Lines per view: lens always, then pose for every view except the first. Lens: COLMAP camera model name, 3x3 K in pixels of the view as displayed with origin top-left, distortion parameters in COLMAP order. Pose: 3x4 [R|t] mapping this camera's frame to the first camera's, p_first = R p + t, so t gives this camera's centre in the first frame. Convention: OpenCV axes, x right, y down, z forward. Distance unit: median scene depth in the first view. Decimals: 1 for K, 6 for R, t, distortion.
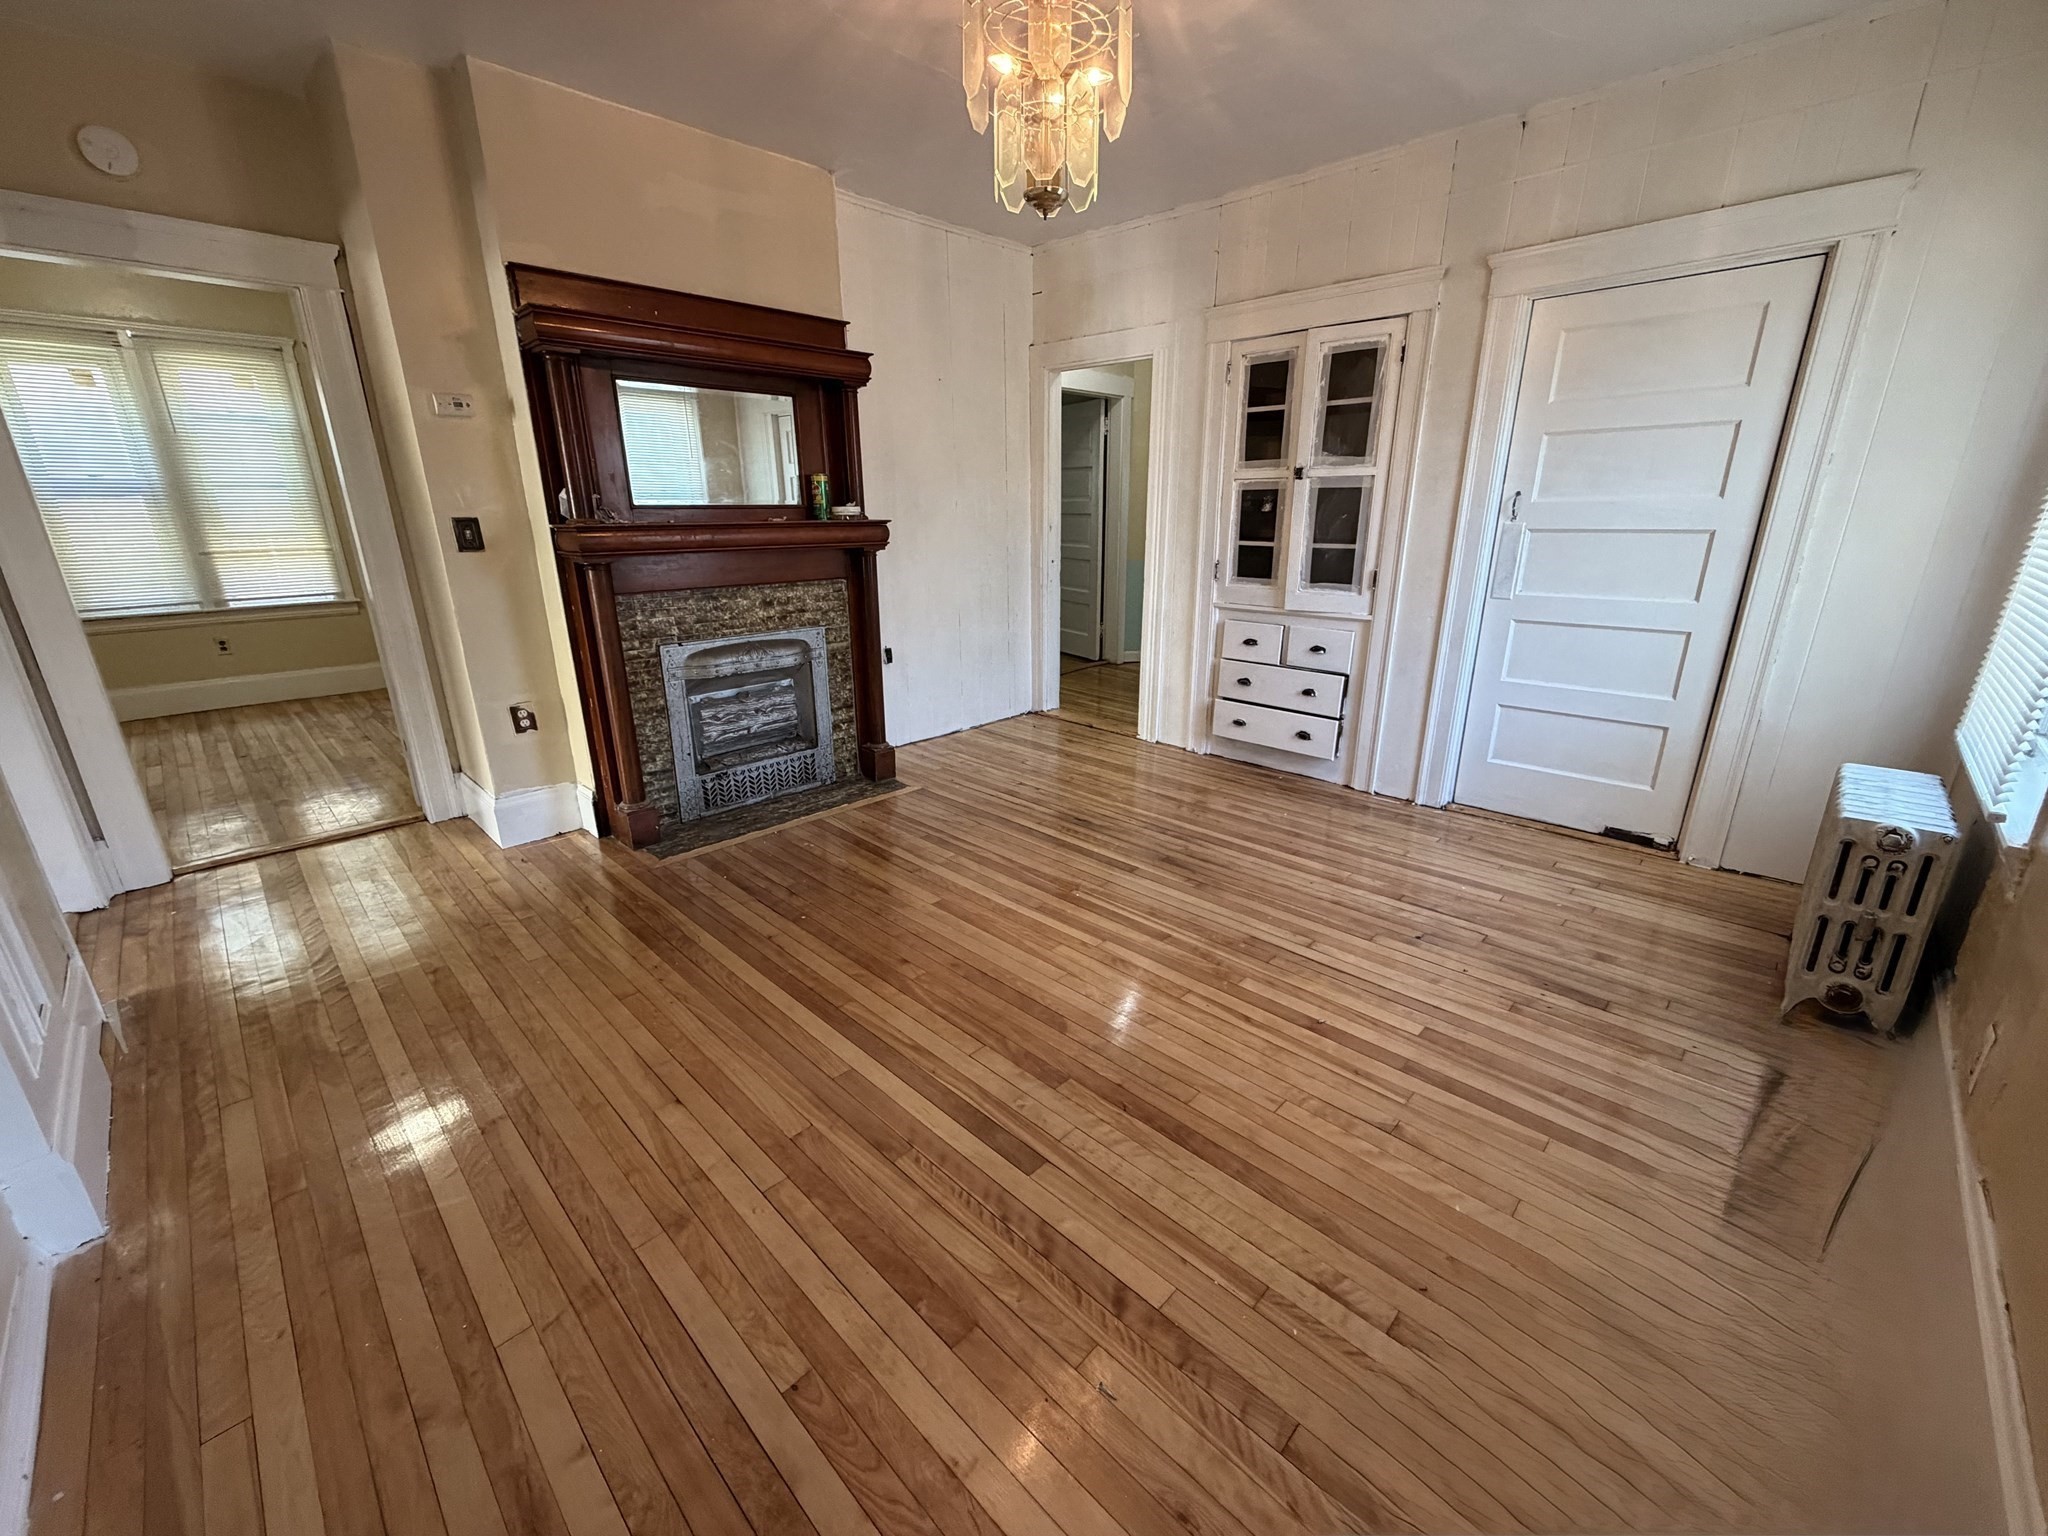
lens RADIAL K [[816.5, 0, 1025.7], [0, 816.5, 767.9], [0, 0, 1]] dist [0.000326, -0.000134]
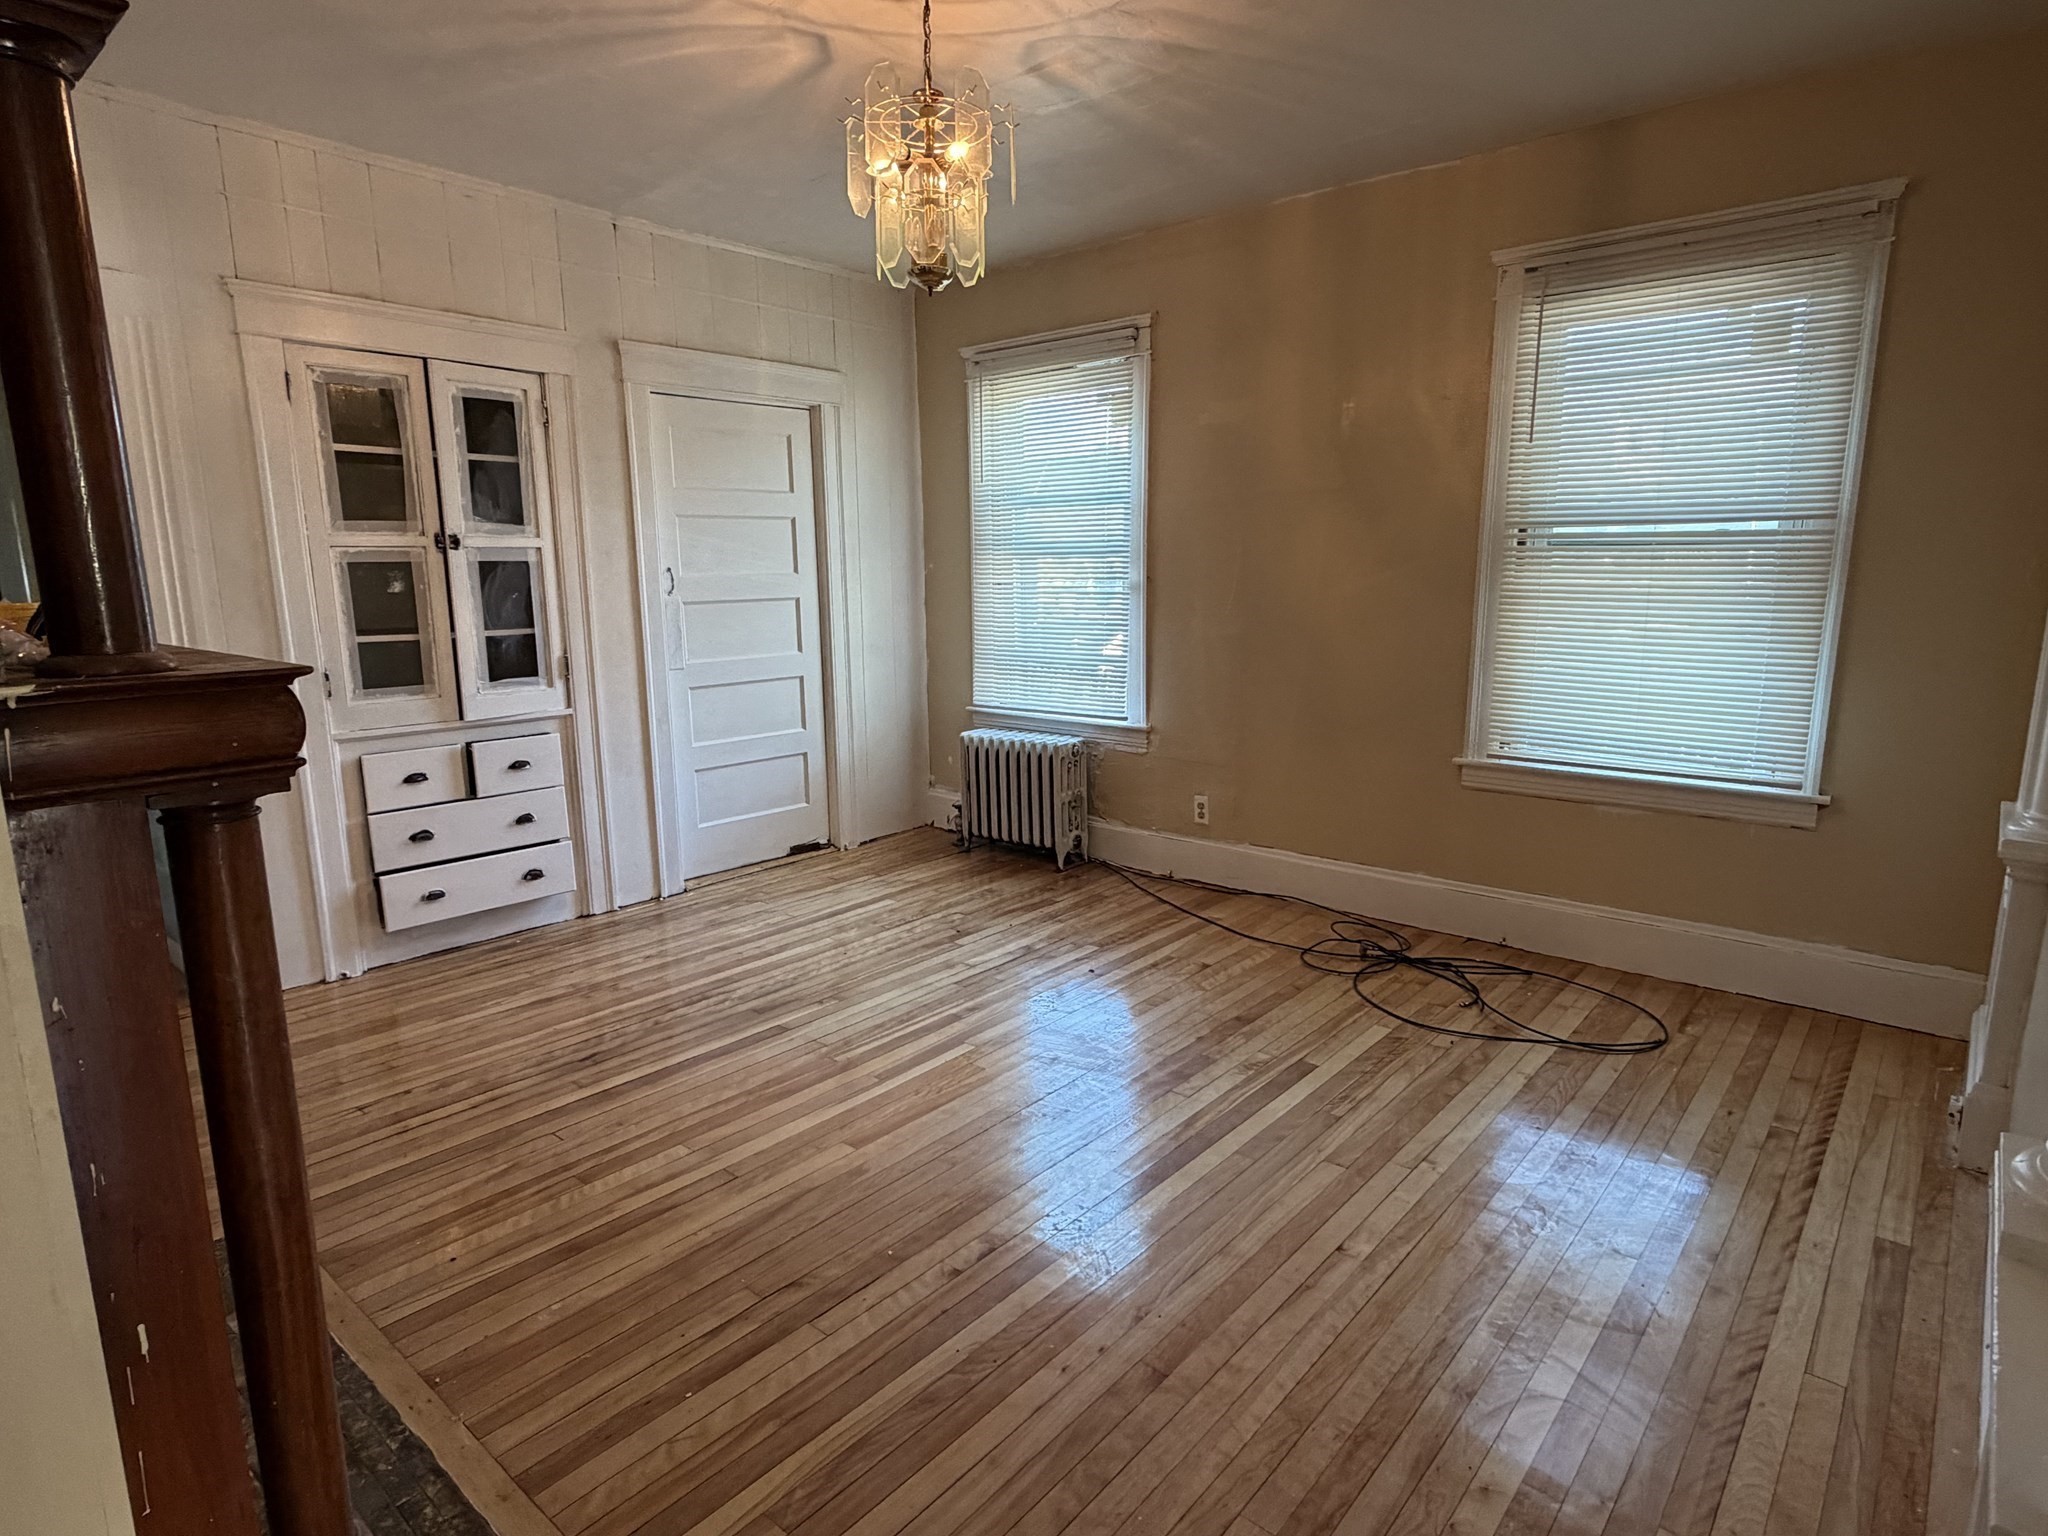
lens RADIAL K [[1103.7, 0, 1030.2], [0, 1103.7, 773.1], [0, 0, 1]] dist [-0.020660, -0.000011]
pose [[-0.066599, -0.178366, 0.981708, -0.751940], [0.310366, 0.931379, 0.190277, -0.198227], [-0.948281, 0.317361, -0.006670, 0.595452]]
